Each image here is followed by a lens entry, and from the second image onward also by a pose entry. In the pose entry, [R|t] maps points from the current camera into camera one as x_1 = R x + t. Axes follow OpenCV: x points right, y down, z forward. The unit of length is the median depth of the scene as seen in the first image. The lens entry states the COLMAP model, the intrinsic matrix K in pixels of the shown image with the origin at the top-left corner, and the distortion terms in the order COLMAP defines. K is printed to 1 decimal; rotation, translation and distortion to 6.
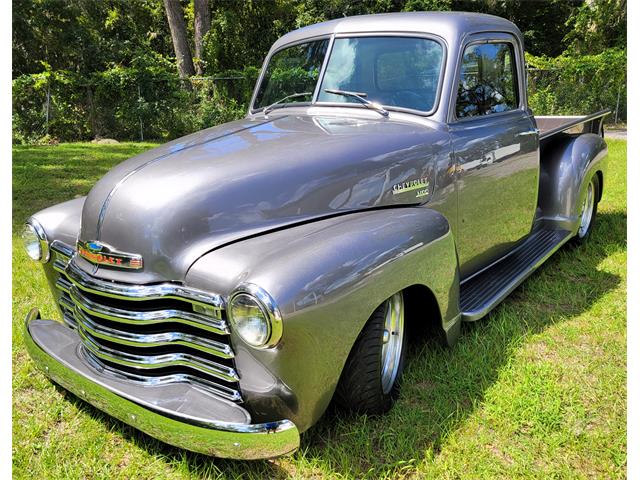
lens RADIAL K [[473.2, 0, 329.0], [0, 473.2, 240.2], [0, 0, 1]] dist [0.008834, -0.006344]
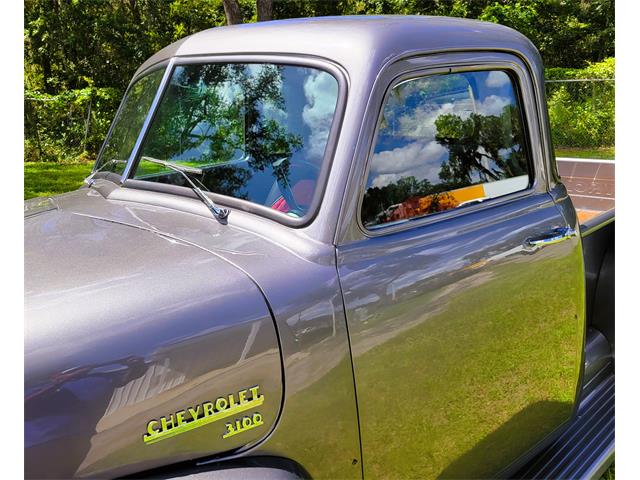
lens RADIAL K [[520.6, 0, 320.8], [0, 520.6, 211.5], [0, 0, 1]] dist [0.000667, 0.001048]
pose [[0.990875, 0.023992, -0.132634, 0.365051], [-0.037054, 0.994604, -0.096906, -0.278262], [0.129594, 0.100936, 0.986416, 0.600969]]
